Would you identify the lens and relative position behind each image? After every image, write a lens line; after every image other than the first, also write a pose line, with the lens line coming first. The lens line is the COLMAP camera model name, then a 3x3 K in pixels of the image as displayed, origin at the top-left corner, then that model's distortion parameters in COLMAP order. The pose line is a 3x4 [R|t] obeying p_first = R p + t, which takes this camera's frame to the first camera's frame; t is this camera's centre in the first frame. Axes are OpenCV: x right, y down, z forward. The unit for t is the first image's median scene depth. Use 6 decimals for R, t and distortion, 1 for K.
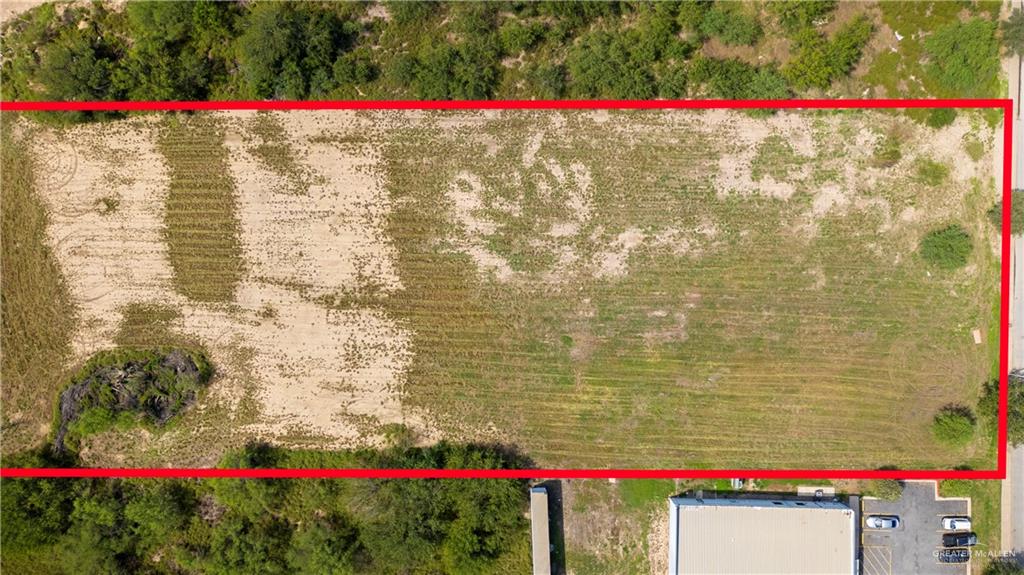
lens RADIAL K [[715.6, 0, 512.0], [0, 715.6, 287.5], [0, 0, 1]] dist [0.084929, -0.098165]
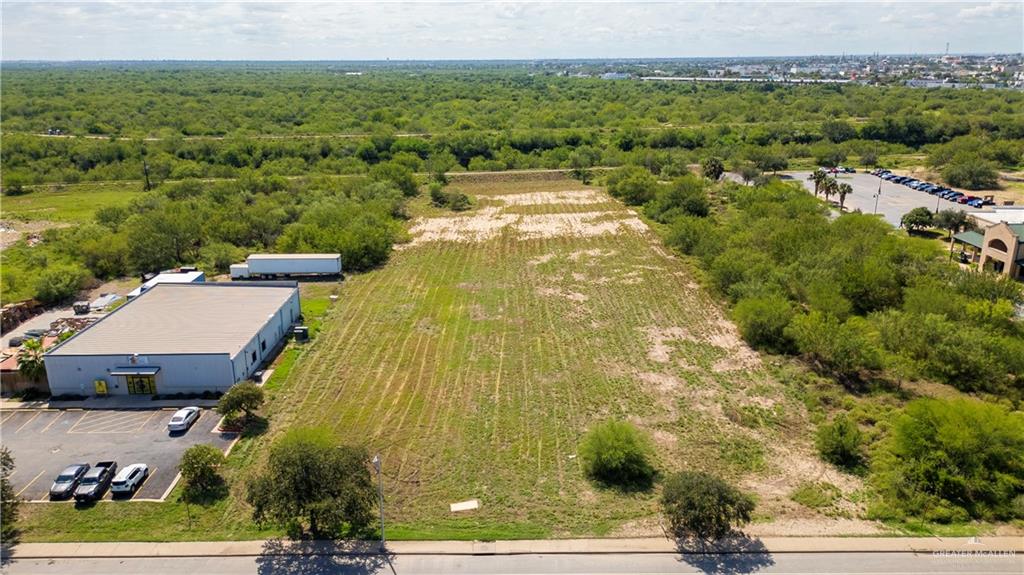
lens RADIAL K [[715.6, 0, 512.0], [0, 715.6, 287.5], [0, 0, 1]] dist [0.084929, -0.098165]
pose [[0.024813, 0.310084, -0.950385, 1.085865], [-0.999642, 0.017199, -0.020488, 0.040226], [0.009993, 0.950554, 0.310399, 0.683400]]
